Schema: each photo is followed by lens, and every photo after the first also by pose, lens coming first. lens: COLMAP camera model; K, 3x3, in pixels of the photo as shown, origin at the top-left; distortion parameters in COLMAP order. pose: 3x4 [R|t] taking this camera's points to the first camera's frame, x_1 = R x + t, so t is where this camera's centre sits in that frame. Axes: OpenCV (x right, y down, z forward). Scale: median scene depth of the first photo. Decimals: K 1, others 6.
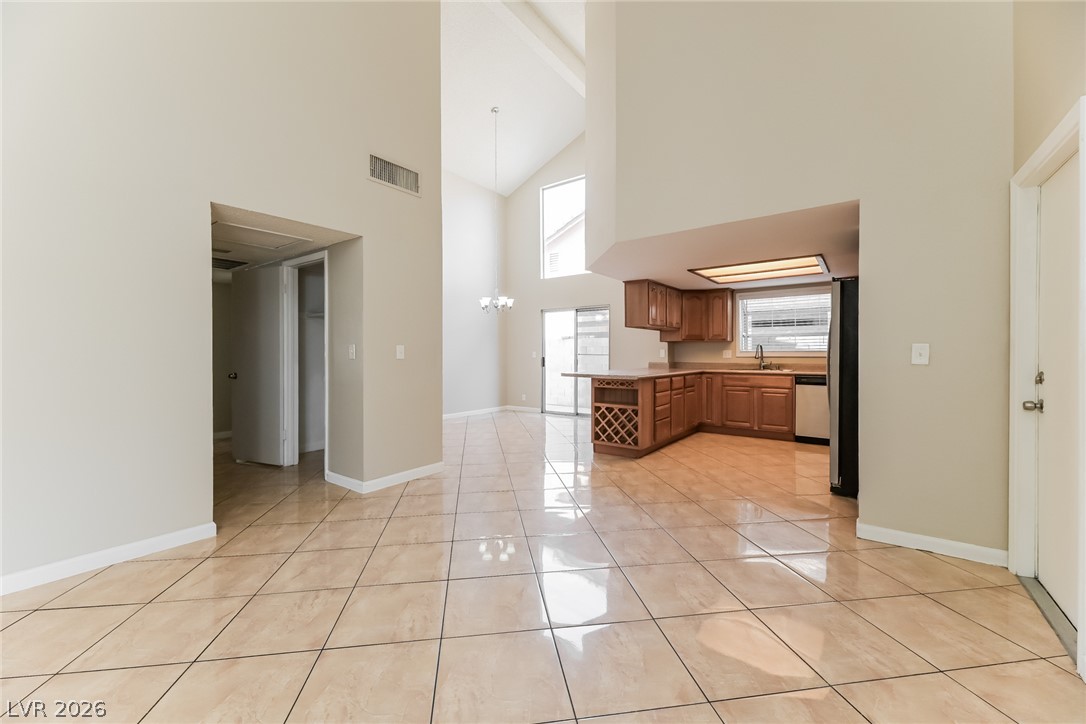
lens RADIAL K [[433.9, 0, 546.7], [0, 433.9, 353.0], [0, 0, 1]] dist [0.001842, -0.000125]
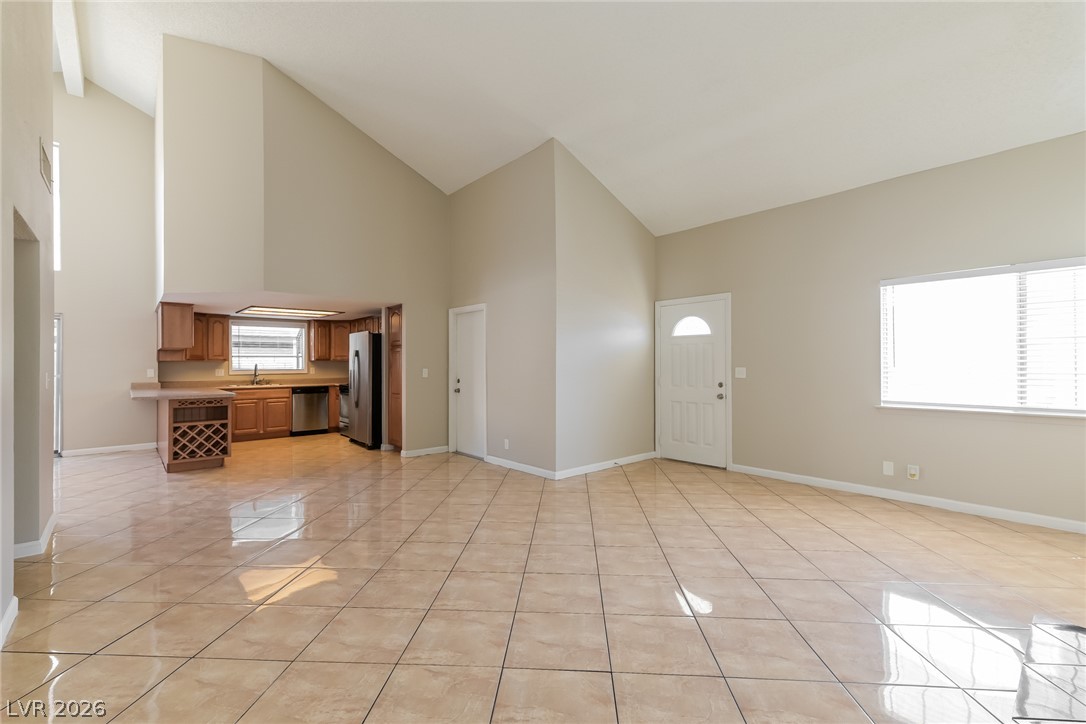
lens RADIAL K [[468.7, 0, 543.0], [0, 468.7, 362.0], [0, 0, 1]] dist [0.007939, 0.000040]
pose [[0.207359, 0.003513, 0.978259, -0.707327], [0.002434, 0.999989, -0.004107, -0.020932], [-0.978262, 0.003233, 0.207348, -0.075183]]
